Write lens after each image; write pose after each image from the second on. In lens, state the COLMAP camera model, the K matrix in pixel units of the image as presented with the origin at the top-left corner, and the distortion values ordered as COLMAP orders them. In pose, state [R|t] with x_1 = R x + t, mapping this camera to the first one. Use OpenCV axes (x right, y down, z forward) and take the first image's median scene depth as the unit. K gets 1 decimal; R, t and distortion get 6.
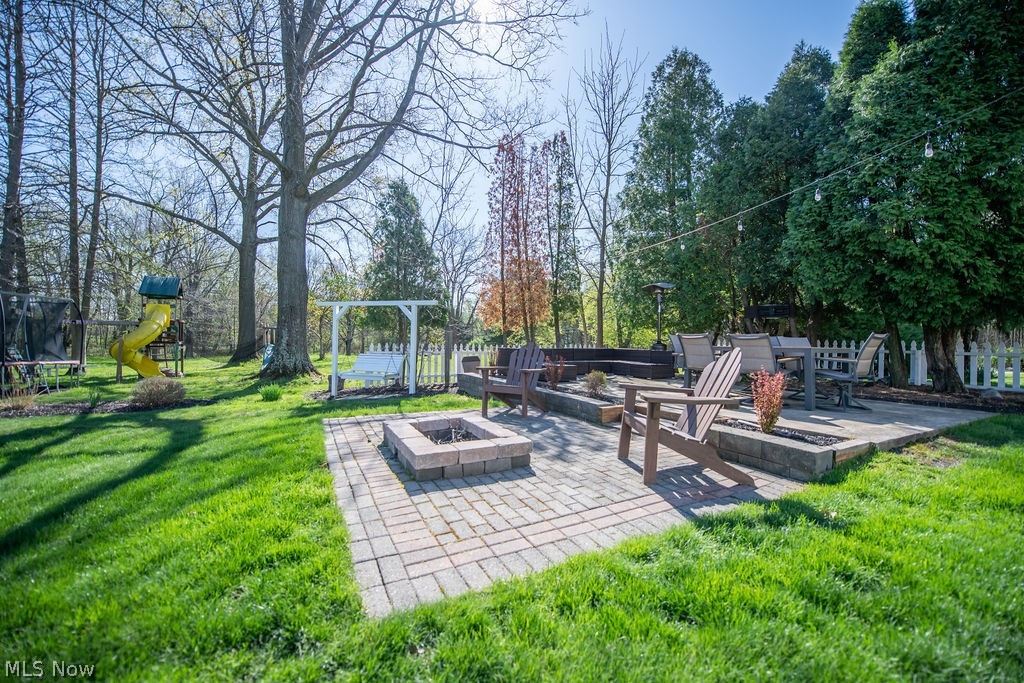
lens RADIAL K [[407.7, 0, 513.5], [0, 407.7, 337.5], [0, 0, 1]] dist [-0.015166, -0.002082]
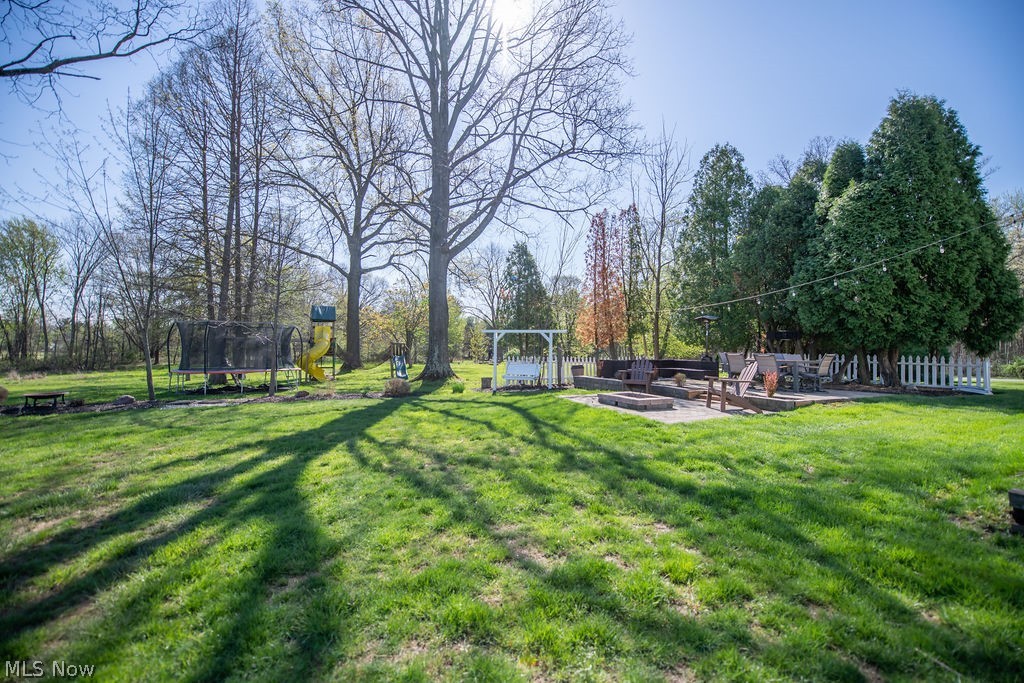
lens RADIAL K [[407.7, 0, 511.8], [0, 407.7, 345.3], [0, 0, 1]] dist [-0.015166, -0.002082]
pose [[0.996720, -0.000093, -0.080931, -0.246472], [-0.000463, 0.999976, -0.006847, -0.018362], [0.080930, 0.006862, 0.996696, -0.565225]]
